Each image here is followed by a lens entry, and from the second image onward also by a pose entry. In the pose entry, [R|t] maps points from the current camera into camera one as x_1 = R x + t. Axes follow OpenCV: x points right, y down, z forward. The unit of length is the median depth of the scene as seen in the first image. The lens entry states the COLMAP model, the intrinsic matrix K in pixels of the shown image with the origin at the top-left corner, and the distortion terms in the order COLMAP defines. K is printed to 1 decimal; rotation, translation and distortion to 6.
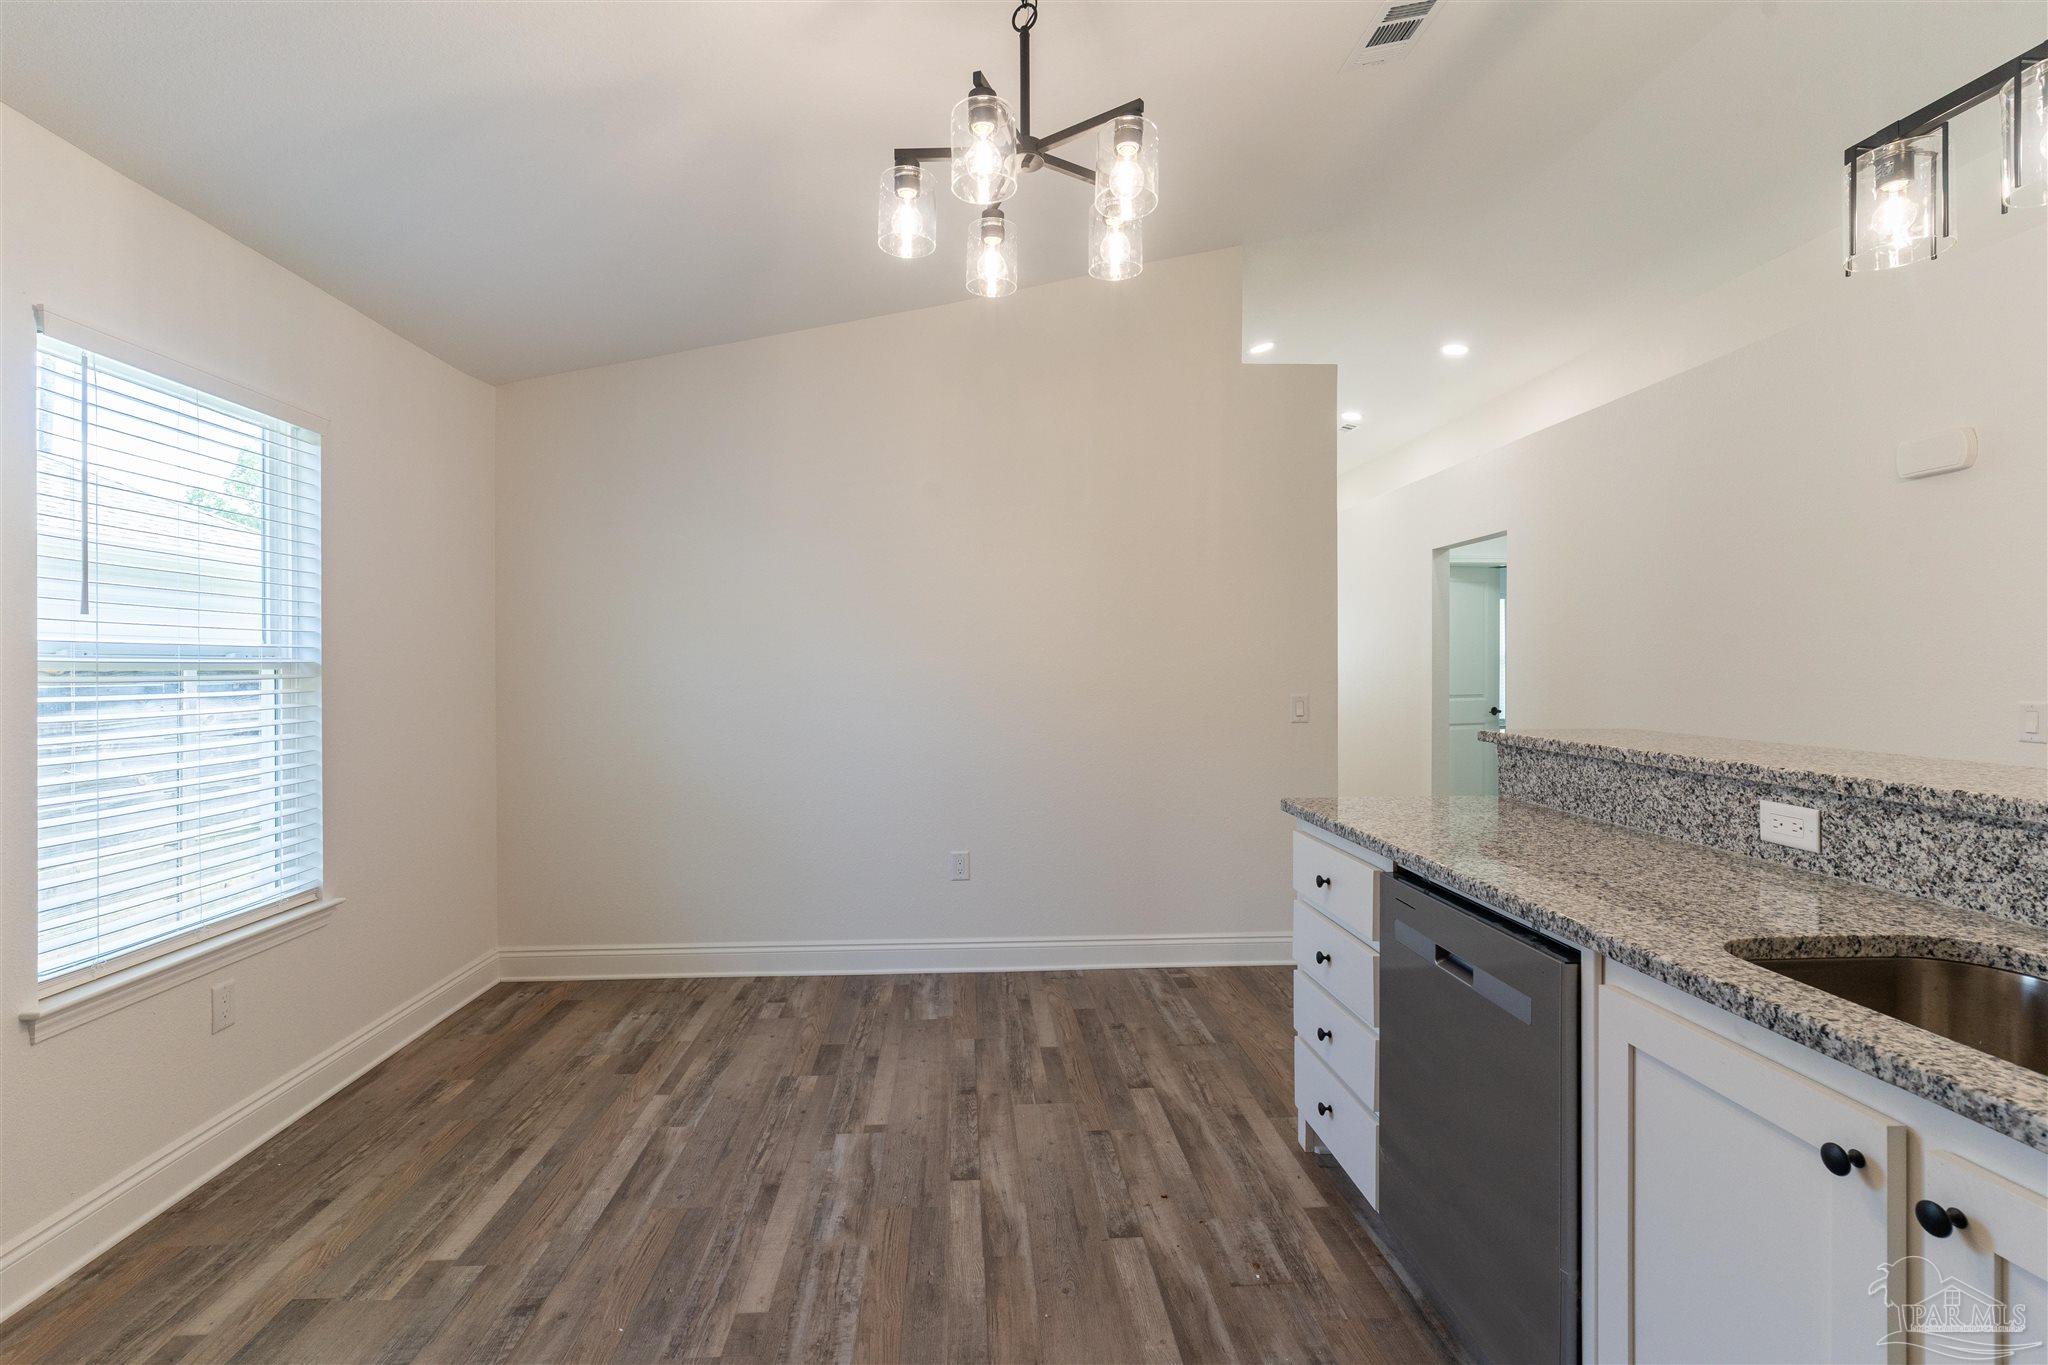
lens RADIAL K [[974.0, 0, 1007.0], [0, 974.0, 677.1], [0, 0, 1]] dist [-0.002185, -0.000256]
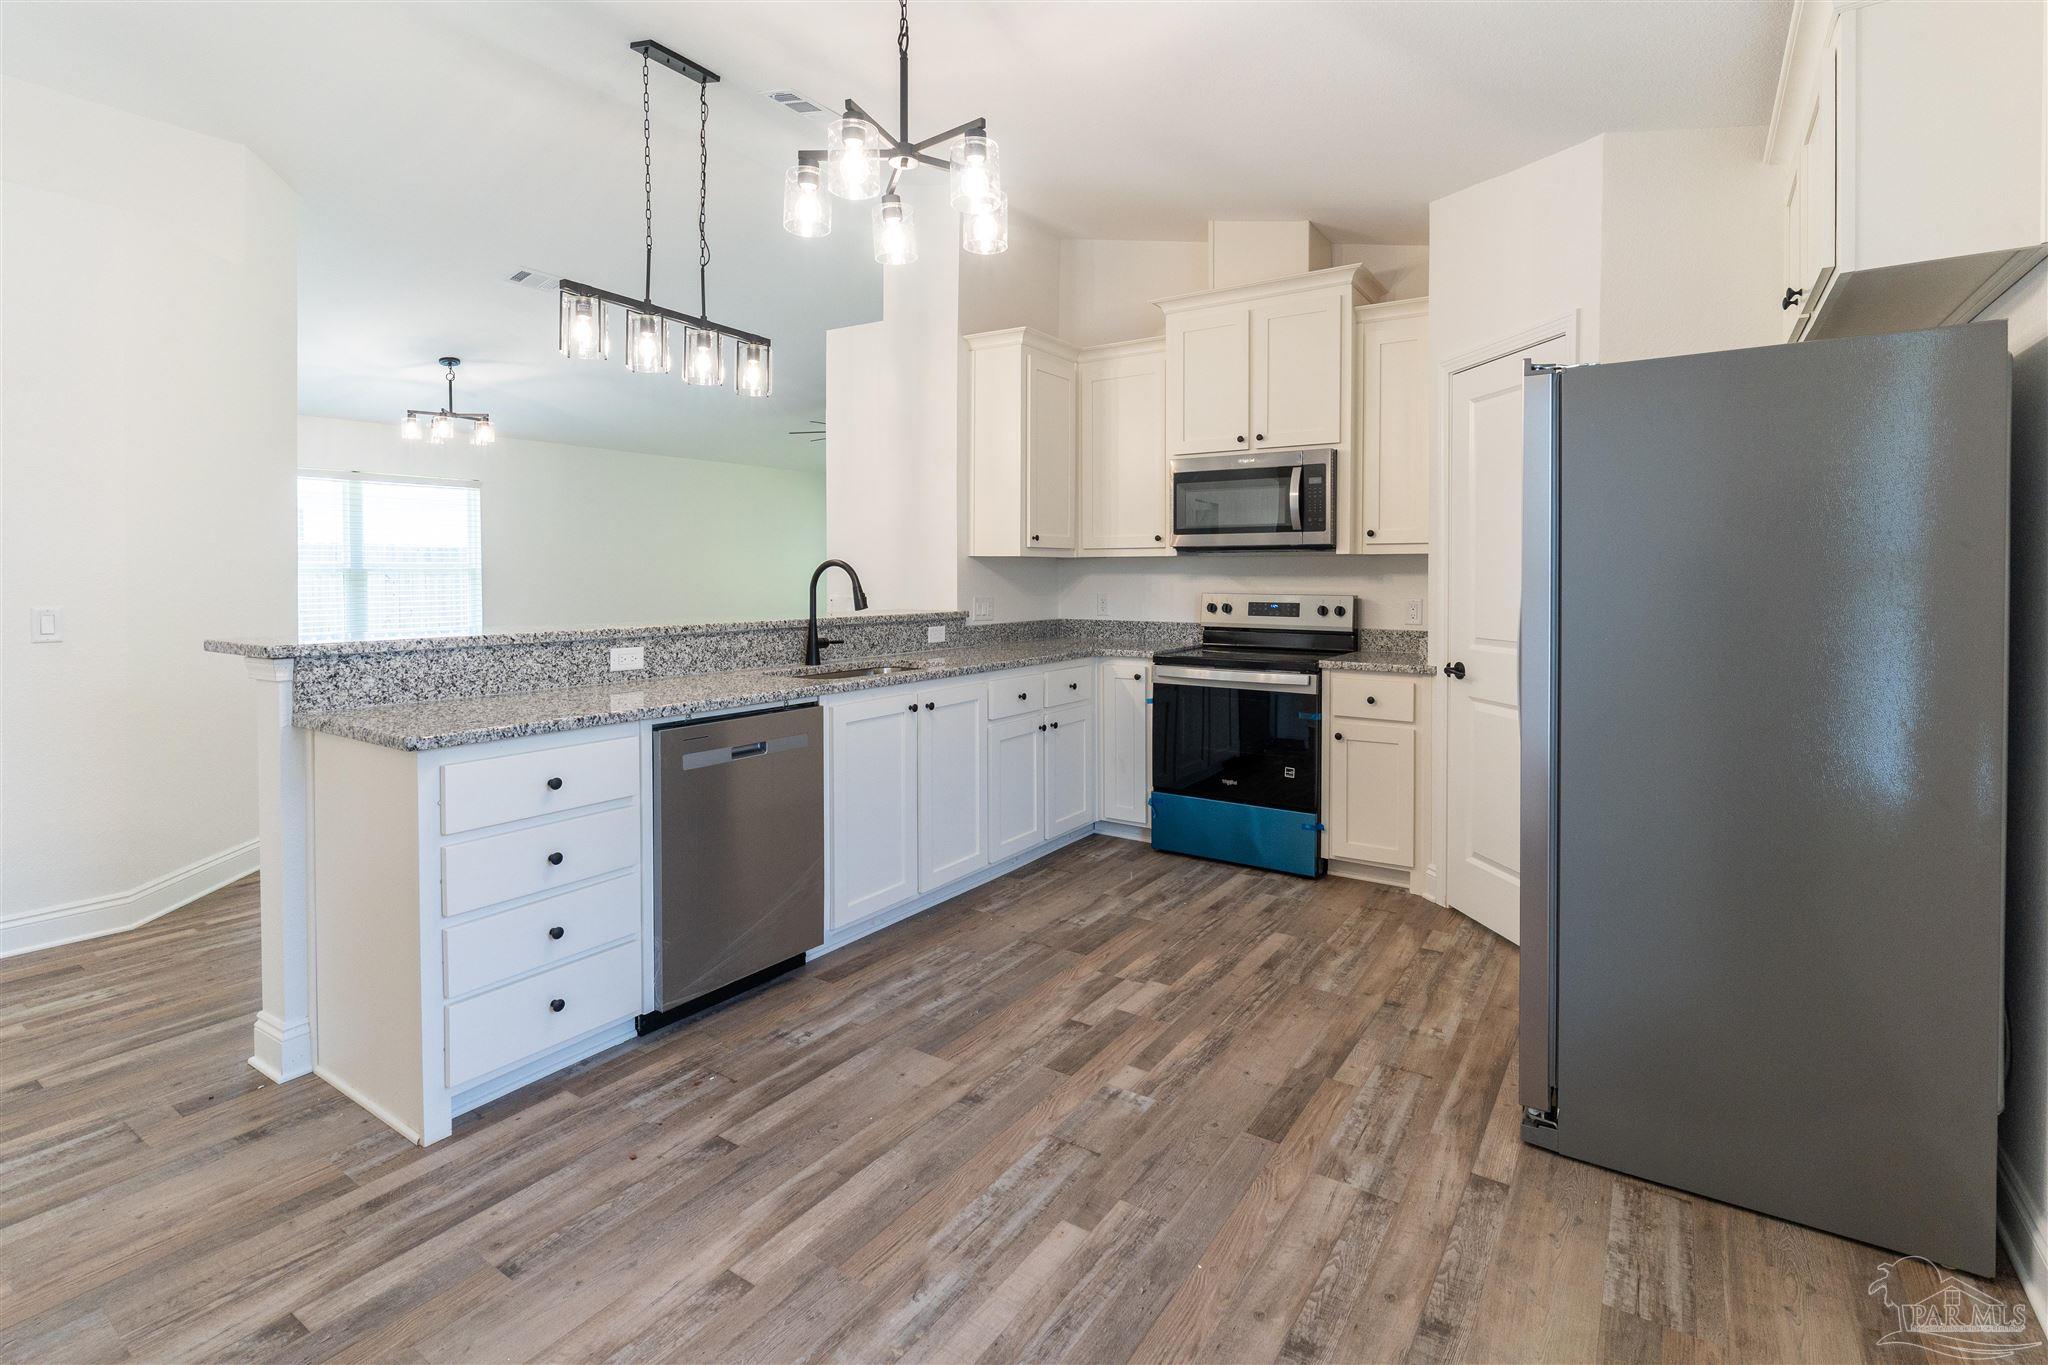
lens RADIAL K [[974.0, 0, 1008.9], [0, 974.0, 673.9], [0, 0, 1]] dist [-0.002185, -0.000256]
pose [[-0.799240, -0.056571, 0.598344, -0.720636], [0.011328, 0.993965, 0.109108, -0.010198], [-0.600905, 0.093981, -0.793776, 1.666315]]
